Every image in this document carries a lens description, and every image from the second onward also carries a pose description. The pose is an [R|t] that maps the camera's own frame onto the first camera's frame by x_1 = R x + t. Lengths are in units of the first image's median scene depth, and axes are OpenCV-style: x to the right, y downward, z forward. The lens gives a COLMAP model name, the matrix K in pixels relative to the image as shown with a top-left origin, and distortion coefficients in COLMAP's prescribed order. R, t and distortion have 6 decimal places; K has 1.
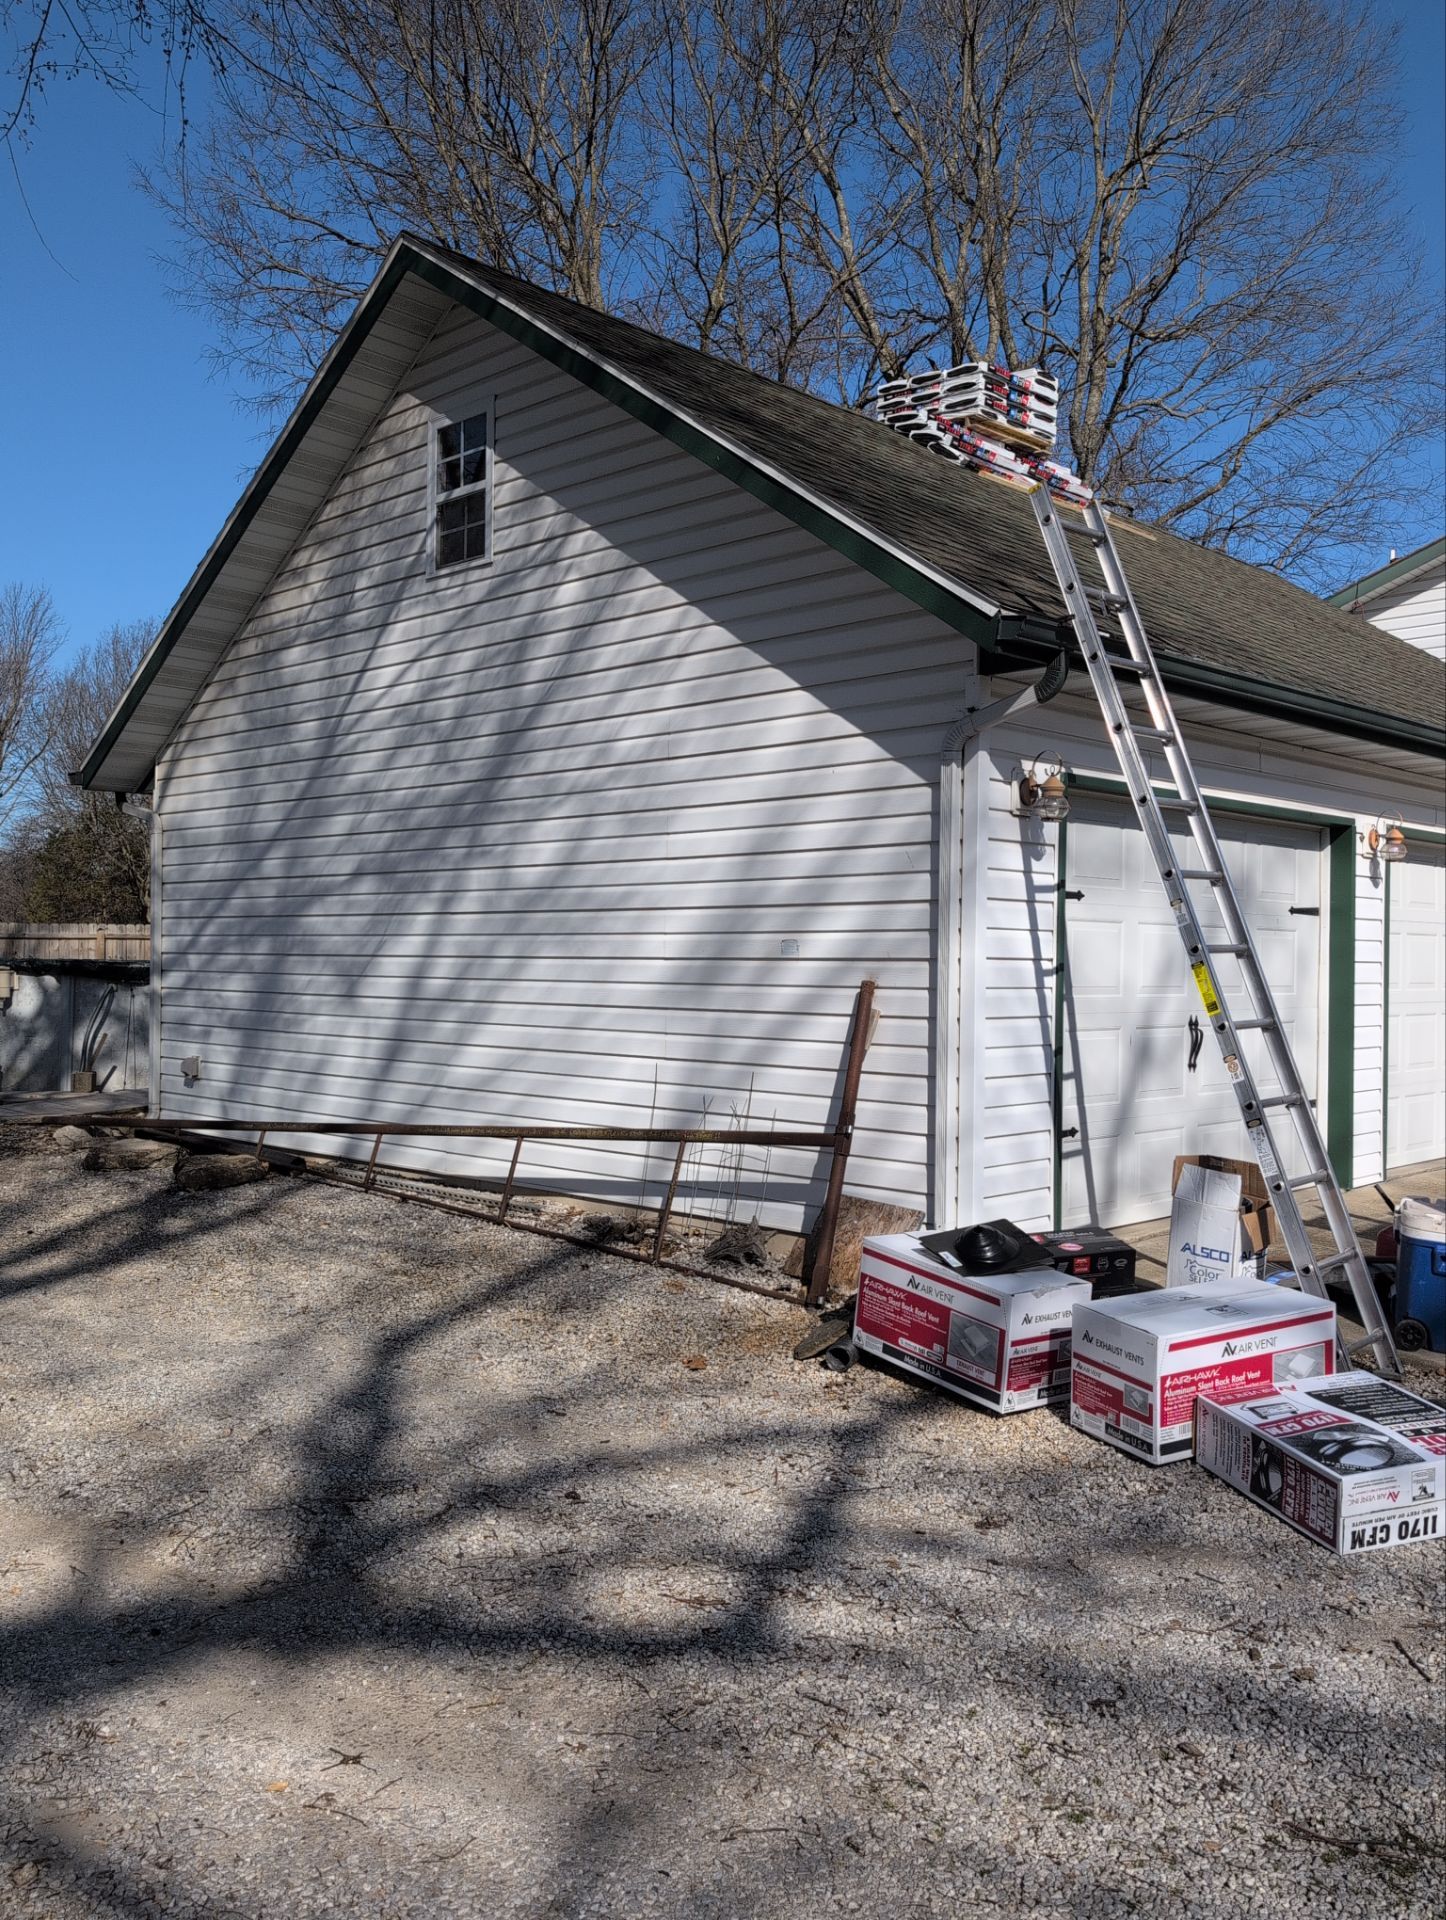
lens RADIAL K [[1595.8, 0, 722.4], [0, 1595.8, 964.9], [0, 0, 1]] dist [0.012345, -0.006895]
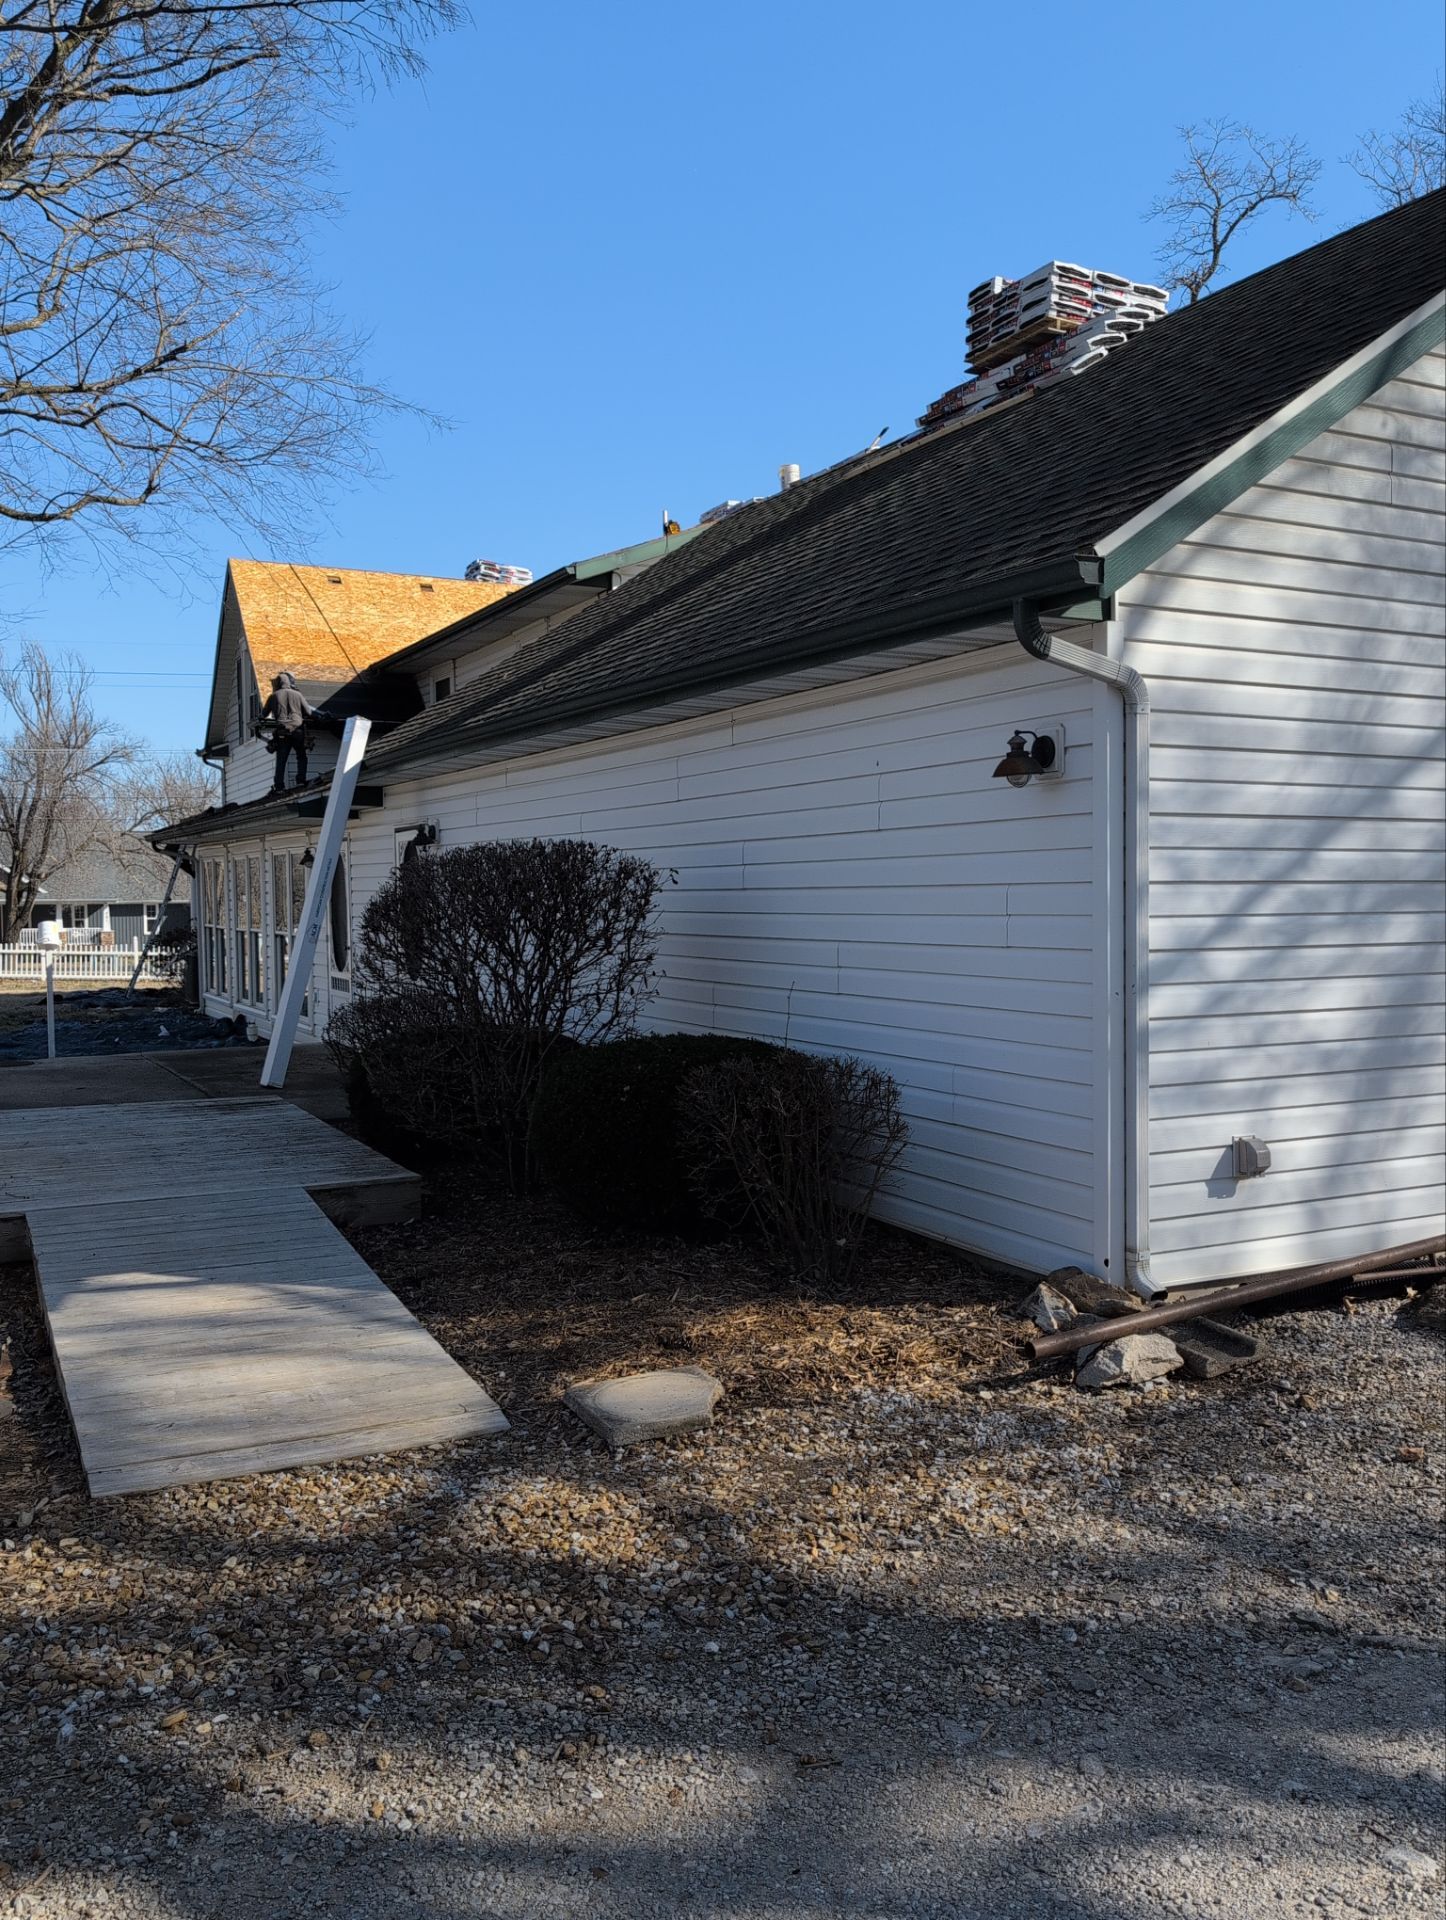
lens RADIAL K [[1598.6, 0, 723.0], [0, 1598.6, 960.0], [0, 0, 1]] dist [0.009300, -0.002316]
pose [[0.326655, -0.054233, 0.943586, -0.910988], [0.011549, 0.998507, 0.053391, -0.034860], [-0.945073, -0.006543, 0.326794, 1.001474]]
